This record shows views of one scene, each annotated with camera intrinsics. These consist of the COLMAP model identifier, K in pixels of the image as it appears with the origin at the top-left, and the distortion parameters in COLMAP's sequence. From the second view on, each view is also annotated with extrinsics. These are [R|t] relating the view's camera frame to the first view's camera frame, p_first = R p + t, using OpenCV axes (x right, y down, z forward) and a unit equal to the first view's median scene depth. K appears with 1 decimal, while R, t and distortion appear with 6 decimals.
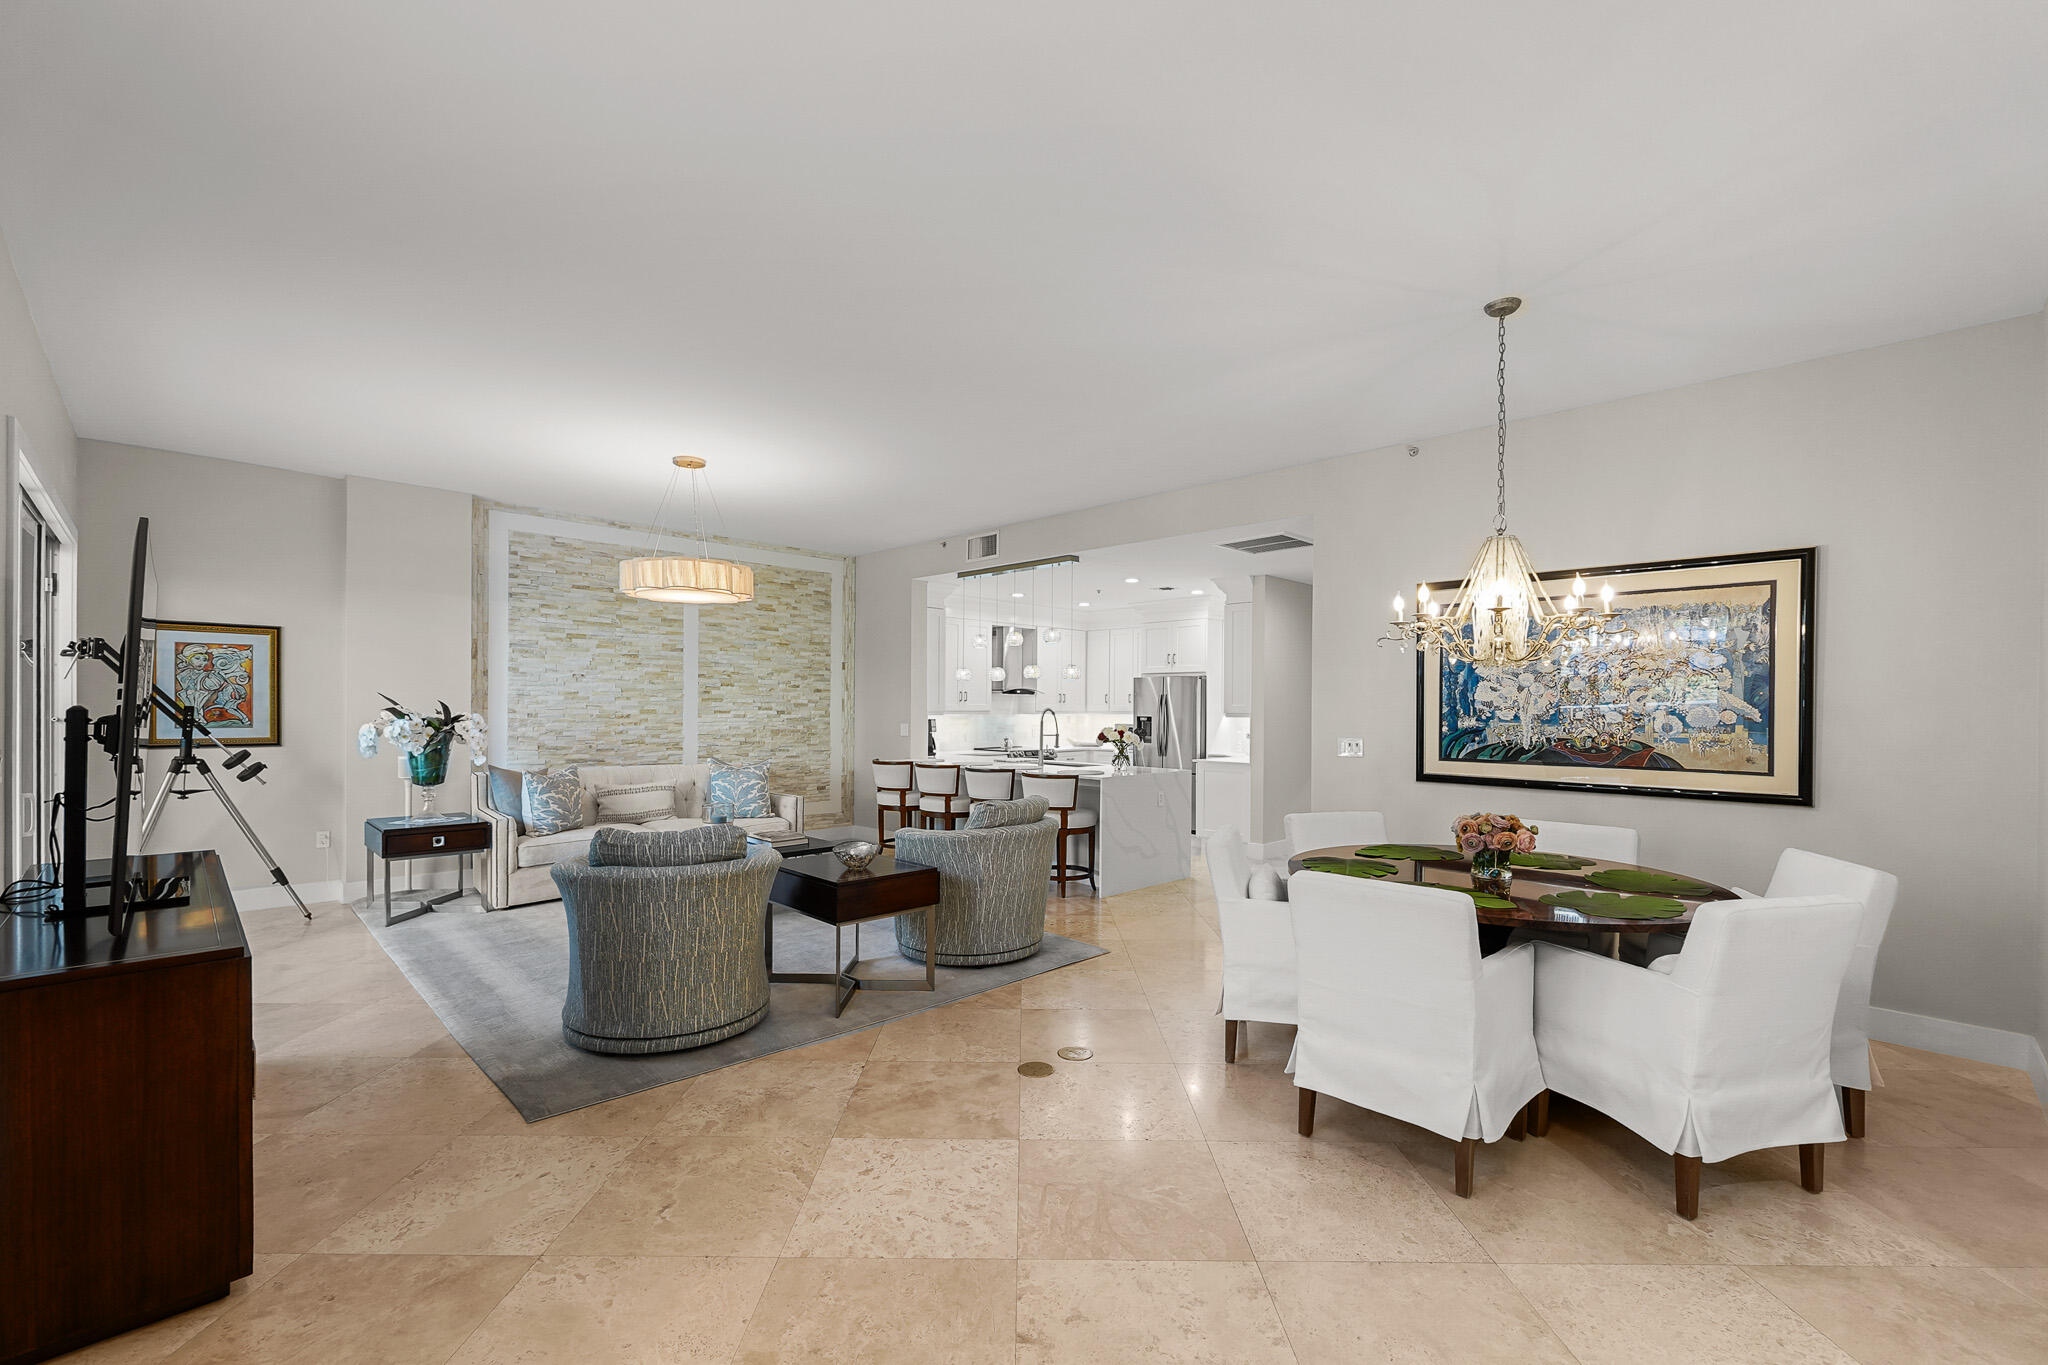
lens RADIAL K [[852.6, 0, 1010.8], [0, 852.6, 712.2], [0, 0, 1]] dist [0.000468, -0.000944]
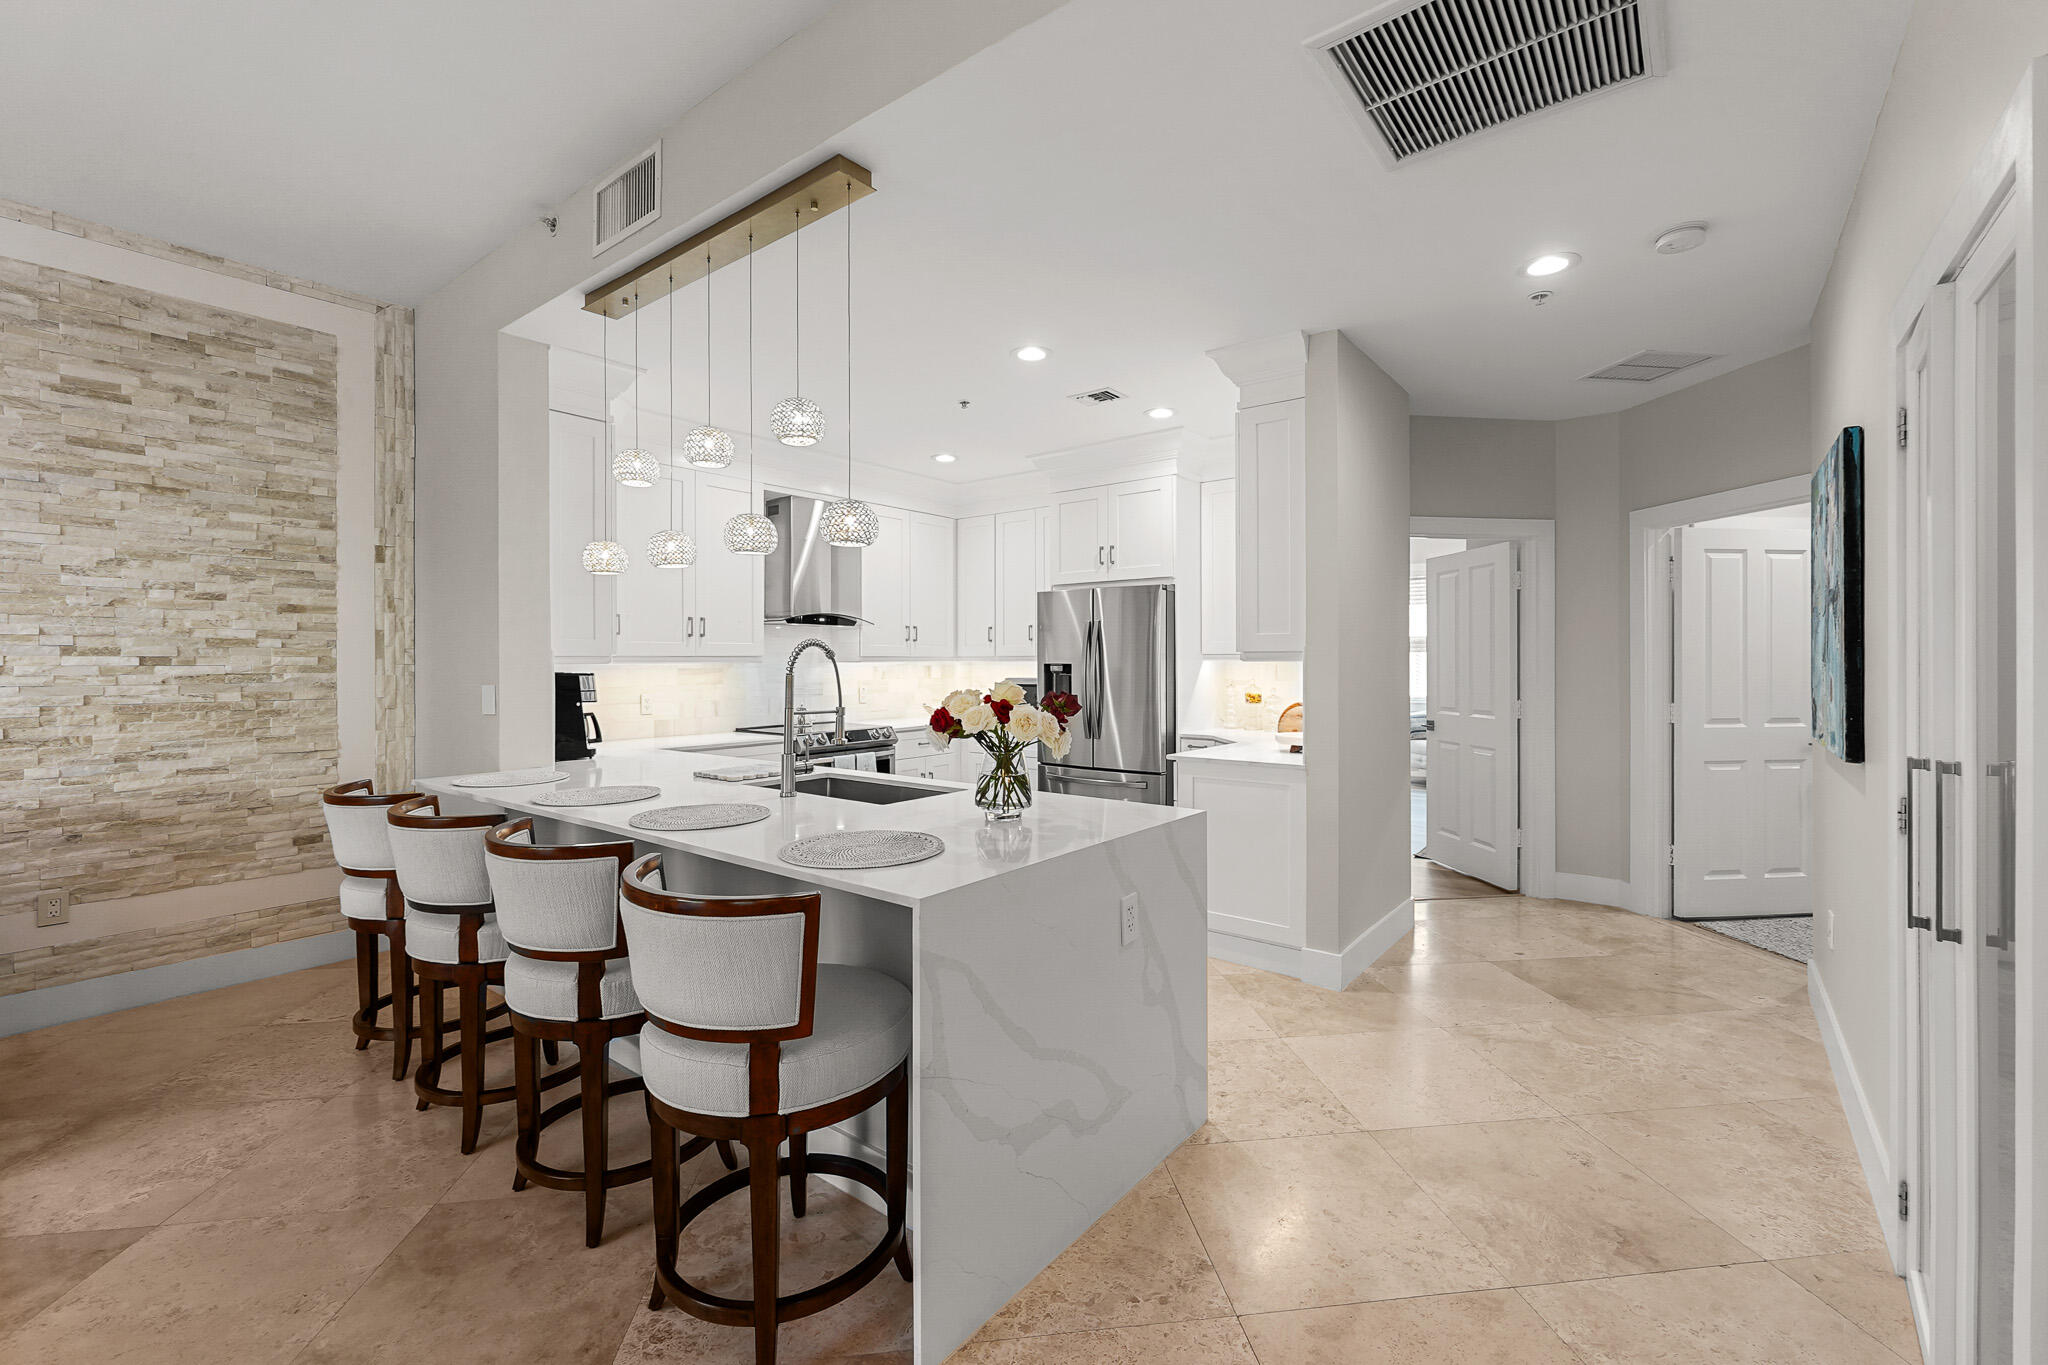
lens RADIAL K [[852.6, 0, 1027.3], [0, 852.6, 662.6], [0, 0, 1]] dist [0.000468, -0.000944]
pose [[0.991246, -0.009667, 0.131675, 0.090377], [0.010068, 0.999946, -0.002381, 0.006889], [-0.131645, 0.003686, 0.991290, 0.633574]]
